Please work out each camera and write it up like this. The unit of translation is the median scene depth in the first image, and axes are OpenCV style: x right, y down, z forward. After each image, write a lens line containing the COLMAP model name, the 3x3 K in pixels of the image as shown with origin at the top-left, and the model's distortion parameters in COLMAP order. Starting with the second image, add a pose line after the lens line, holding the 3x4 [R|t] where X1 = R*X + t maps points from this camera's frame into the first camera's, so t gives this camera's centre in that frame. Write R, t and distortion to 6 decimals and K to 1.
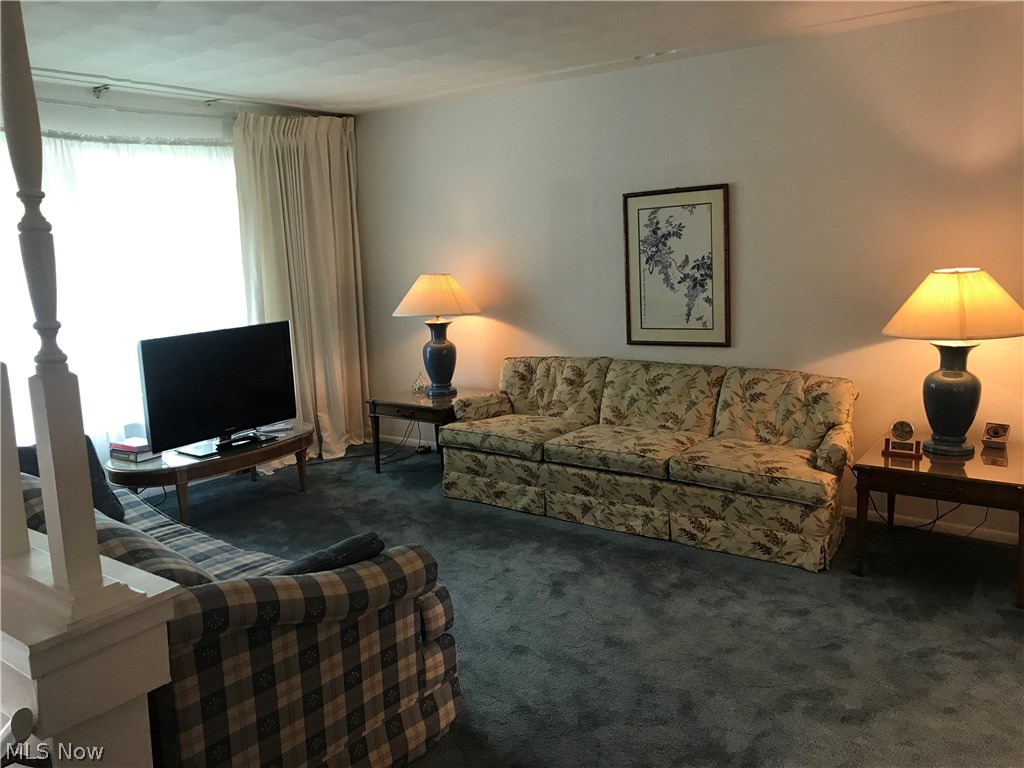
lens RADIAL K [[840.7, 0, 513.4], [0, 840.7, 377.9], [0, 0, 1]] dist [0.027945, -0.030002]
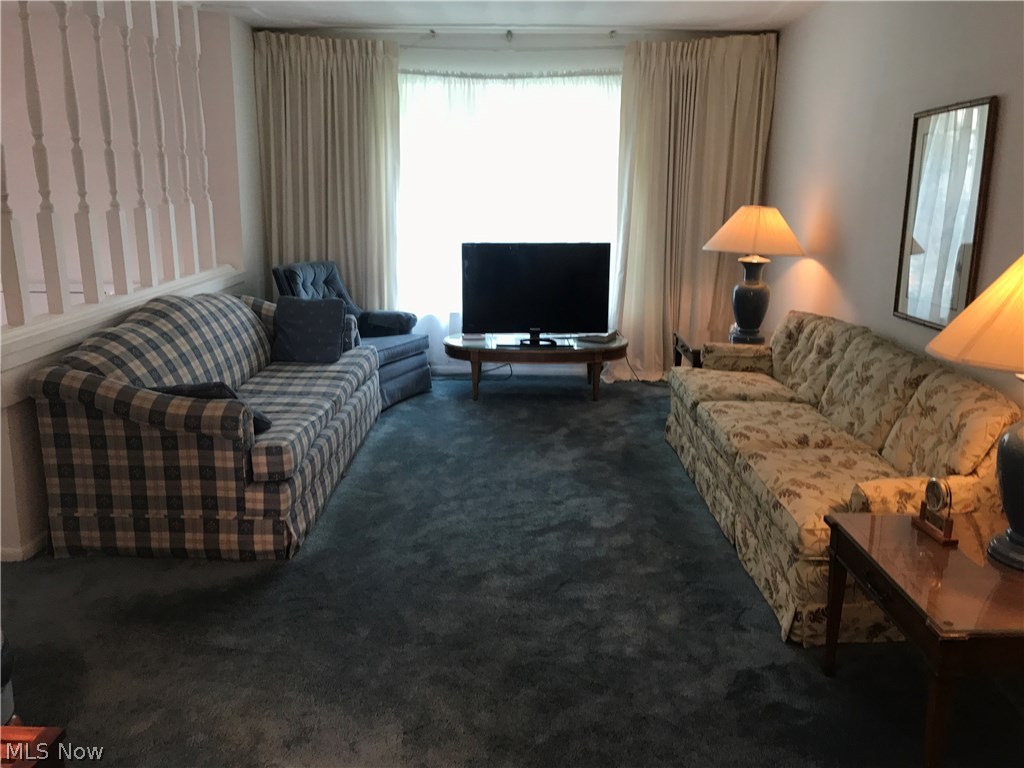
lens RADIAL K [[840.7, 0, 517.2], [0, 840.7, 381.3], [0, 0, 1]] dist [0.027945, -0.030002]
pose [[0.585100, 0.229171, -0.777907, 0.740275], [-0.160605, 0.972986, 0.165843, -0.073977], [0.794899, 0.027901, 0.606100, 0.365680]]
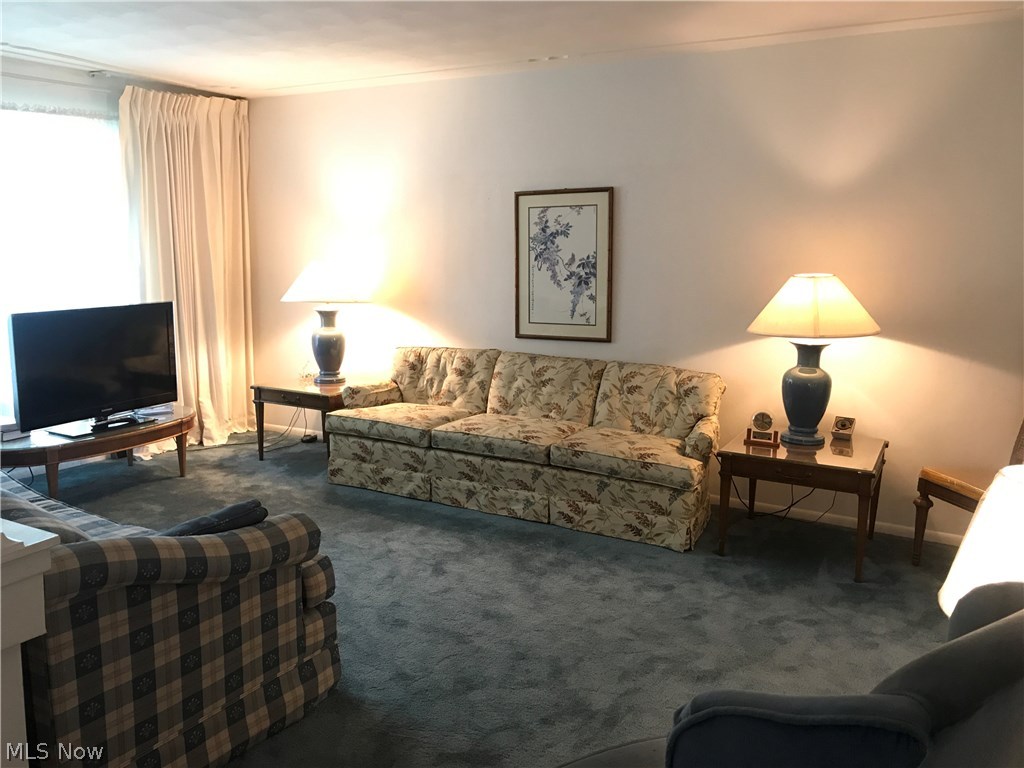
lens RADIAL K [[840.7, 0, 513.0], [0, 840.7, 375.7], [0, 0, 1]] dist [0.027945, -0.030002]
pose [[0.991390, 0.029128, 0.127658, 0.003564], [-0.028211, 0.999562, -0.008988, 0.022242], [-0.127863, 0.005309, 0.991778, -0.032500]]
